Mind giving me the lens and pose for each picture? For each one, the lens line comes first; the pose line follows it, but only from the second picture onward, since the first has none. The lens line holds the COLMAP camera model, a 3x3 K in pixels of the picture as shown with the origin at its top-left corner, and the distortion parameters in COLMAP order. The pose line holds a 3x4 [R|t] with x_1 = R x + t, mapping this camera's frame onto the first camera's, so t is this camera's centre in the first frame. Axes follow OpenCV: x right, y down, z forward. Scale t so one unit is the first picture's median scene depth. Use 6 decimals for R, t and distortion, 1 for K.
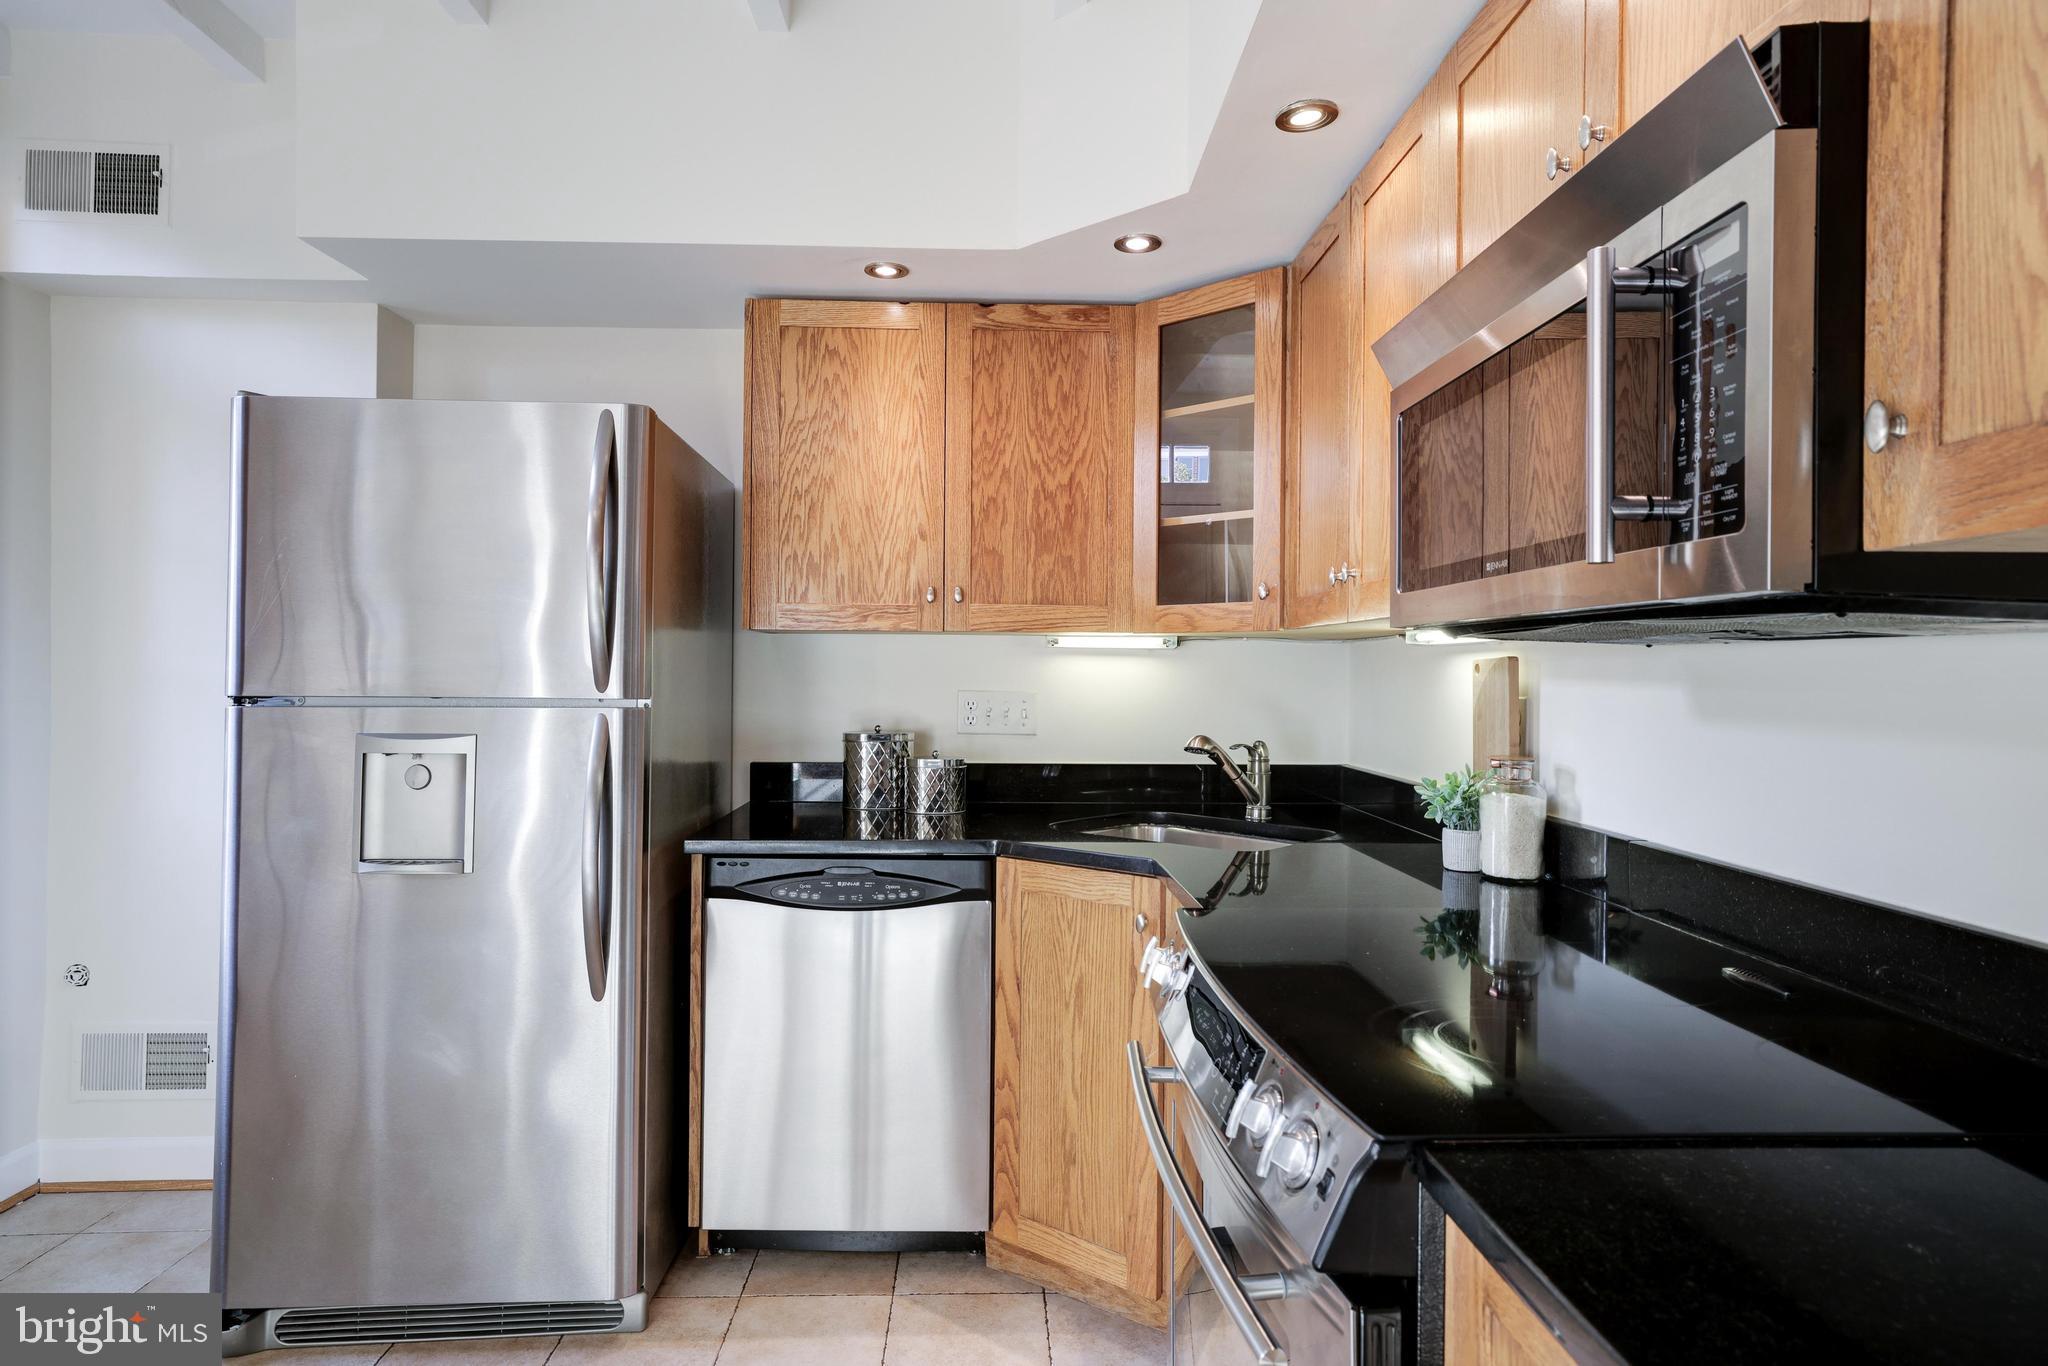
lens RADIAL K [[1117.1, 0, 1027.0], [0, 1117.1, 667.5], [0, 0, 1]] dist [-0.008081, 0.013808]
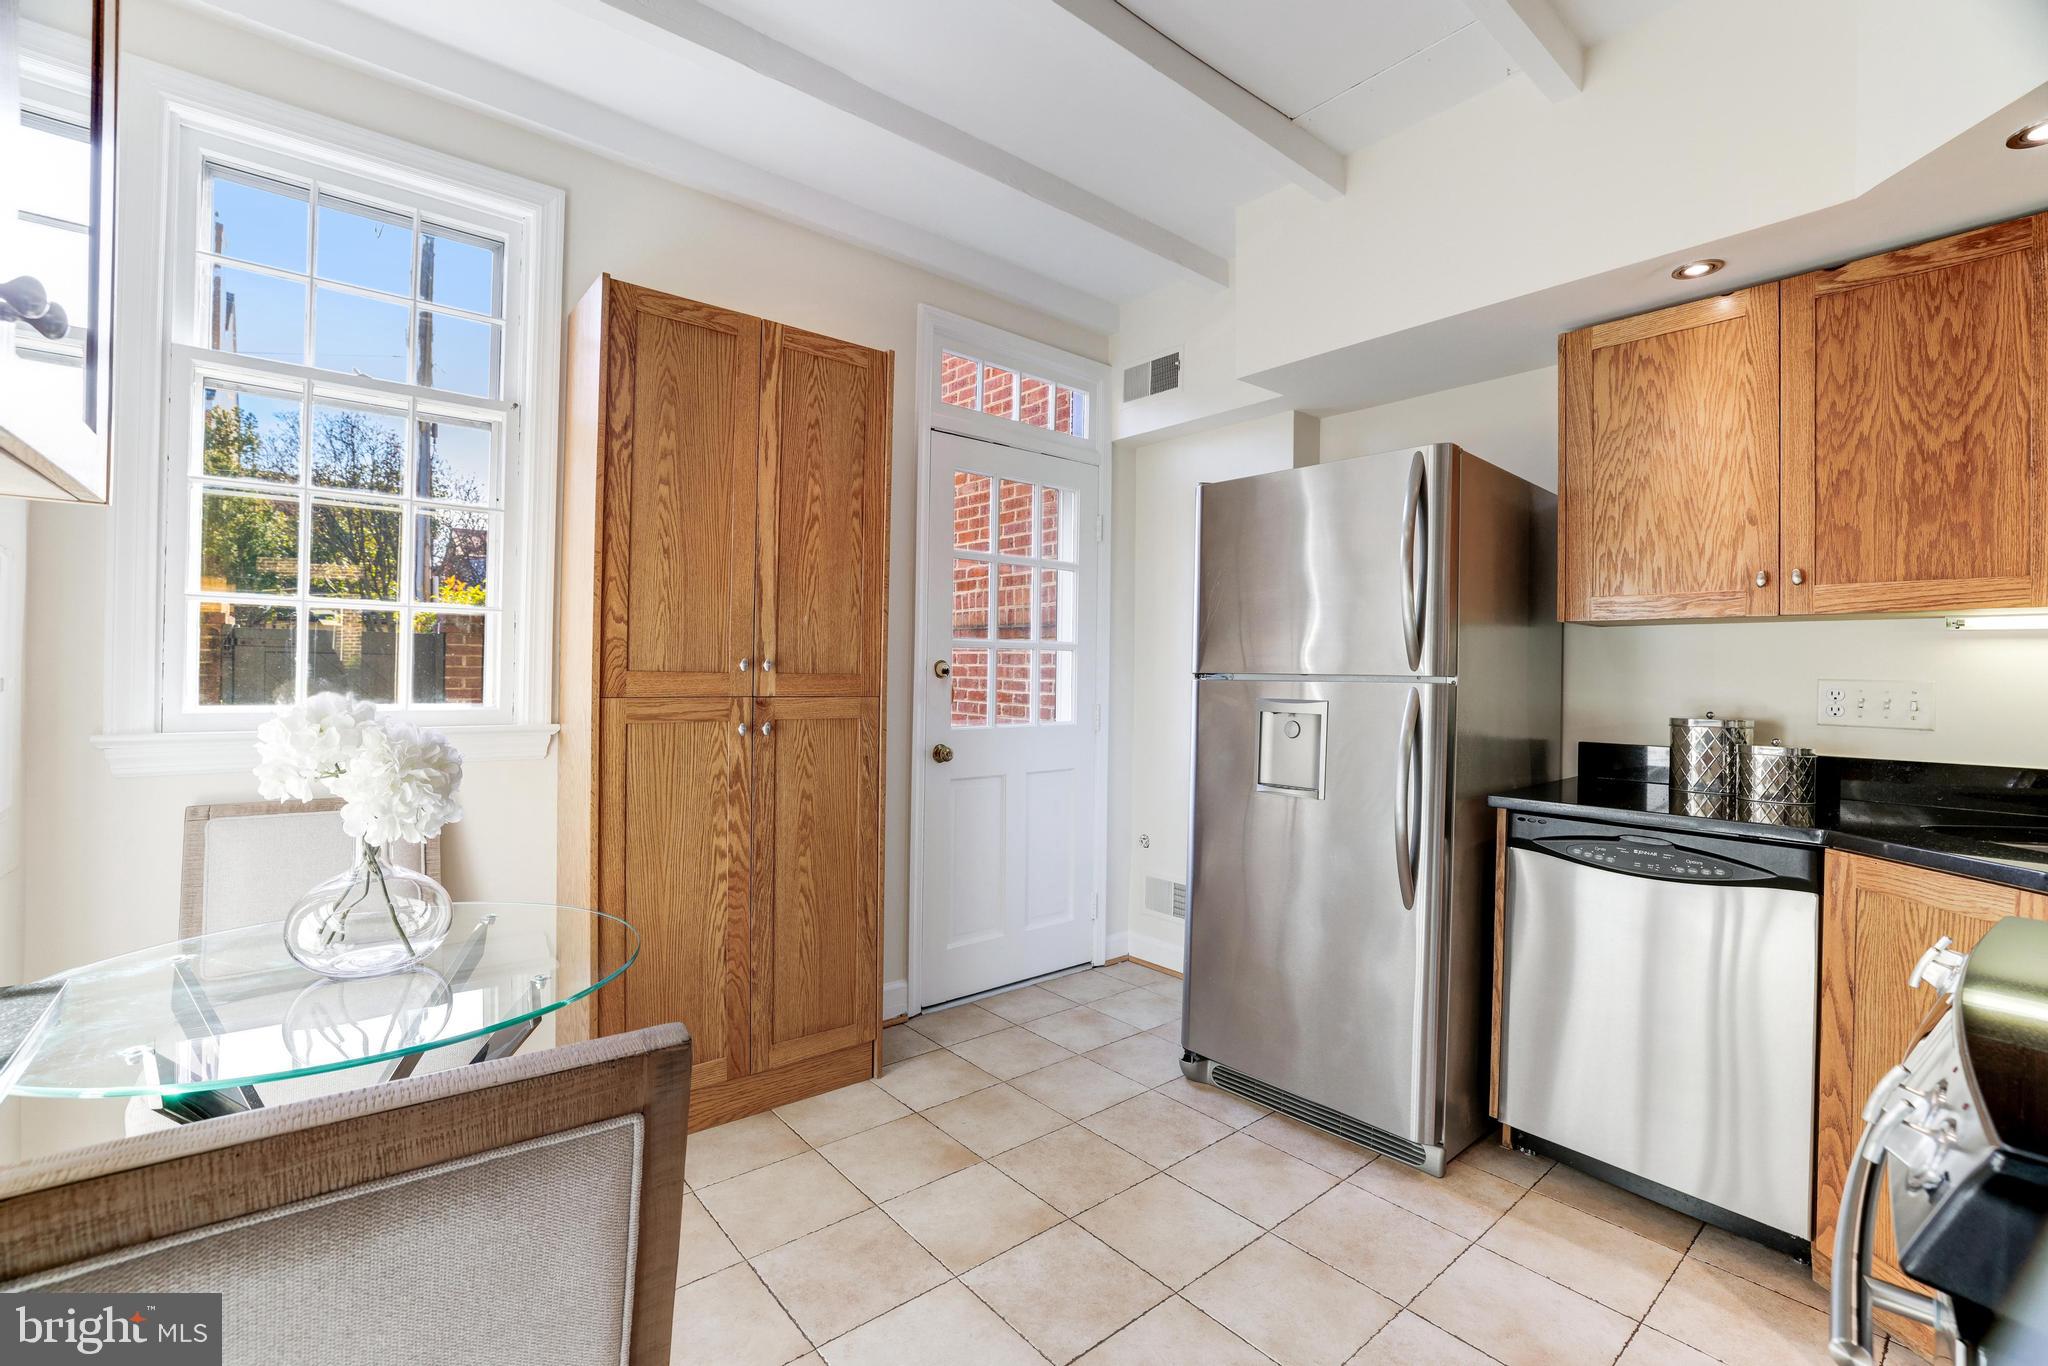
lens RADIAL K [[890.7, 0, 1027.4], [0, 890.7, 668.8], [0, 0, 1]] dist [-0.046576, 0.017243]
pose [[0.619733, -0.001841, -0.784811, 0.114449], [-0.007546, 0.999937, -0.008305, 0.025675], [0.784777, 0.011069, 0.619680, 0.014542]]
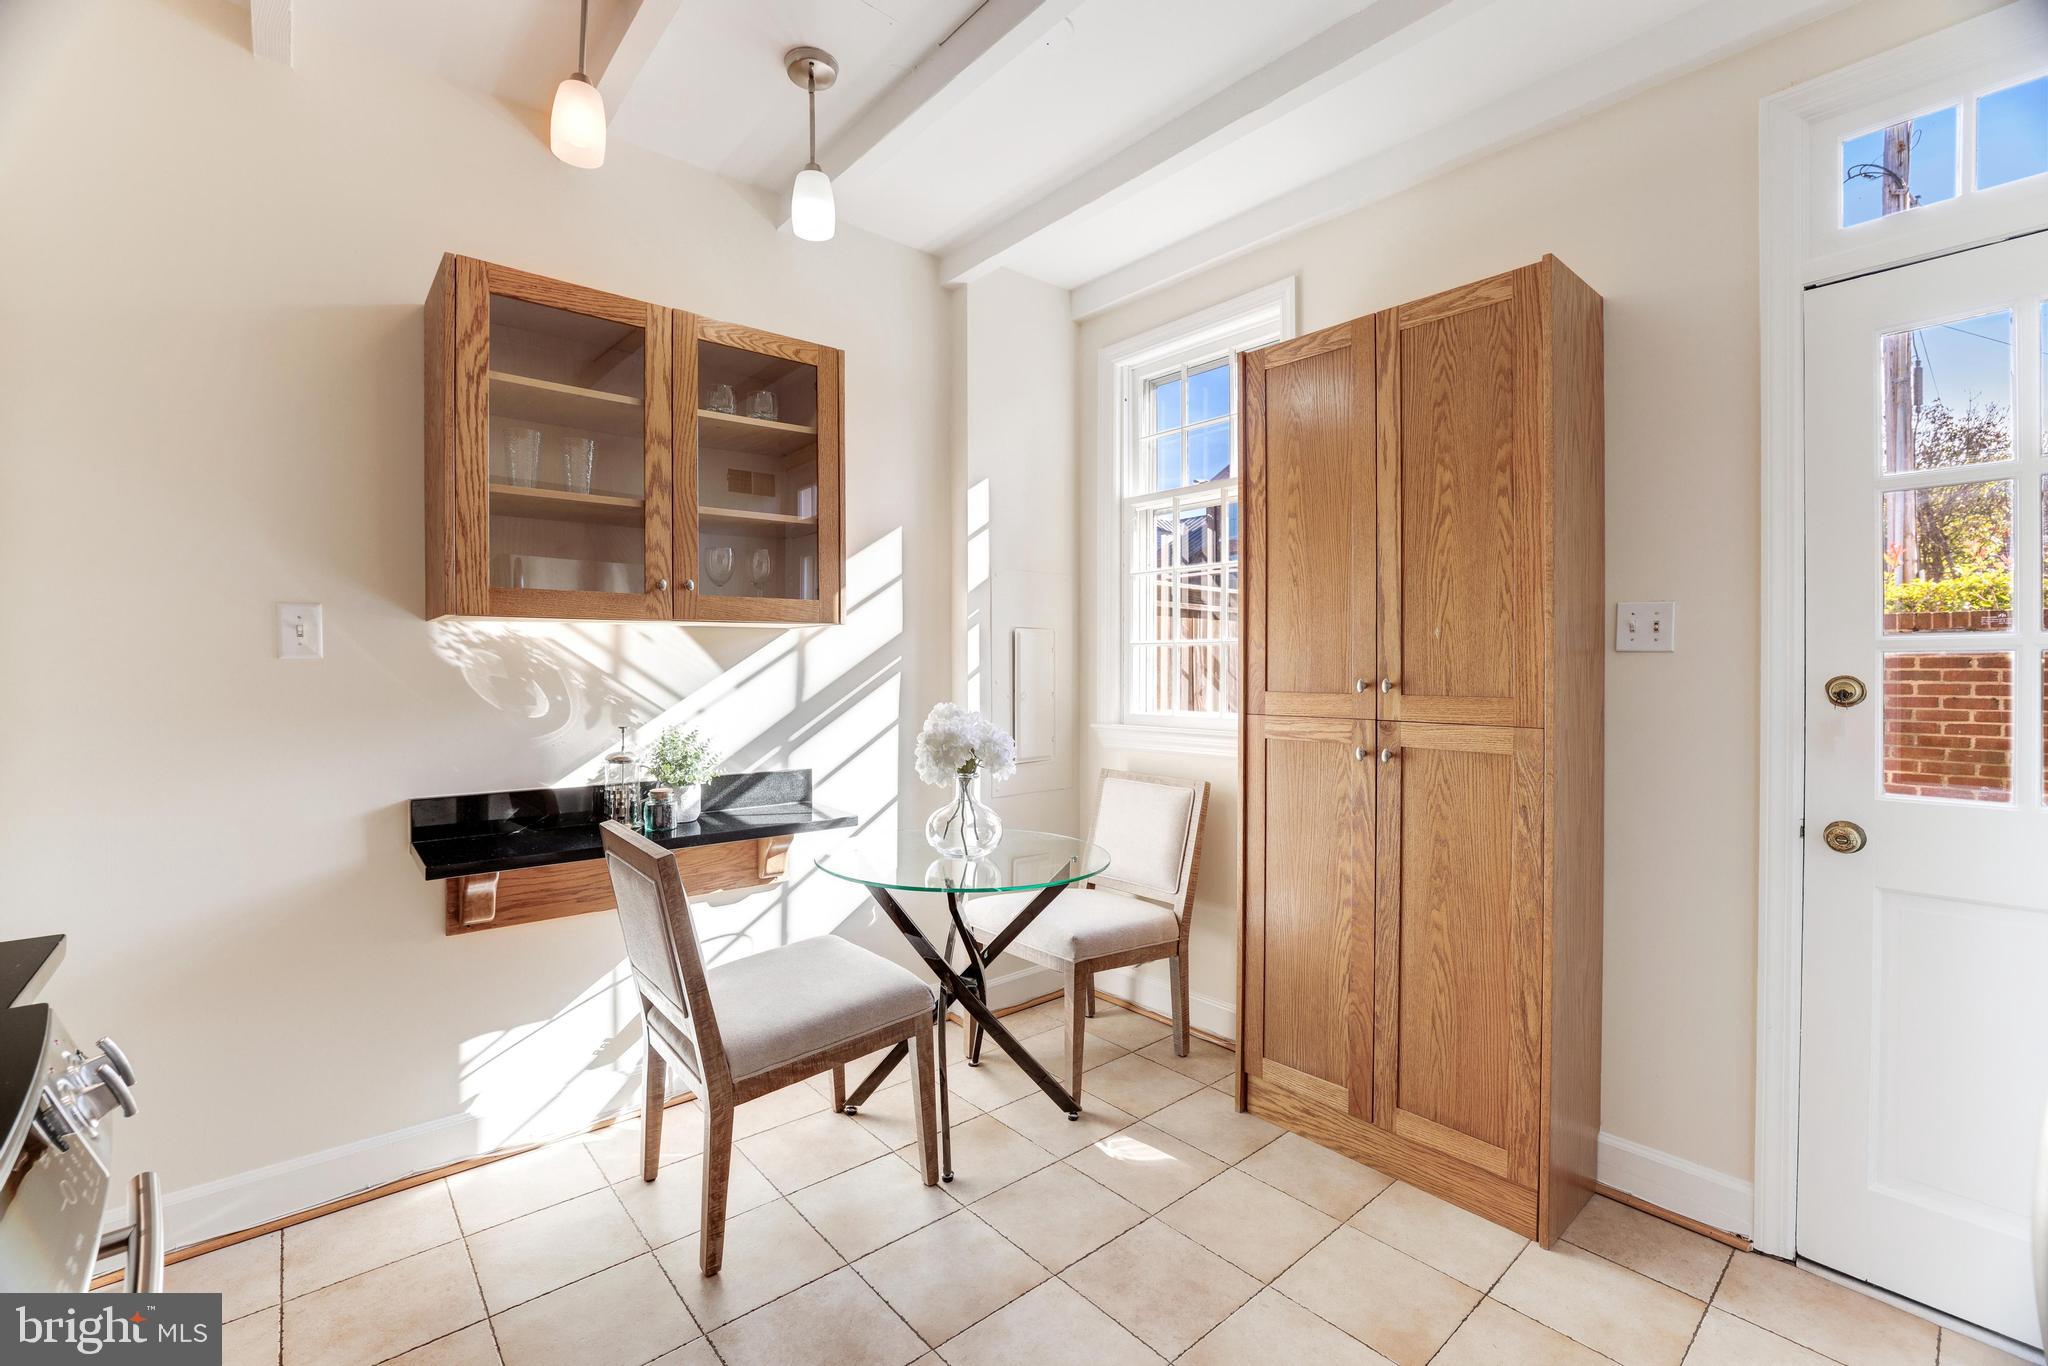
lens RADIAL K [[871.6, 0, 1021.9], [0, 871.6, 671.1], [0, 0, 1]] dist [-0.044370, 0.017541]
pose [[-0.777706, -0.007200, -0.628587, 0.011922], [-0.005594, 0.999974, -0.004532, 0.007967], [0.628603, -0.000008, -0.777726, 0.780217]]
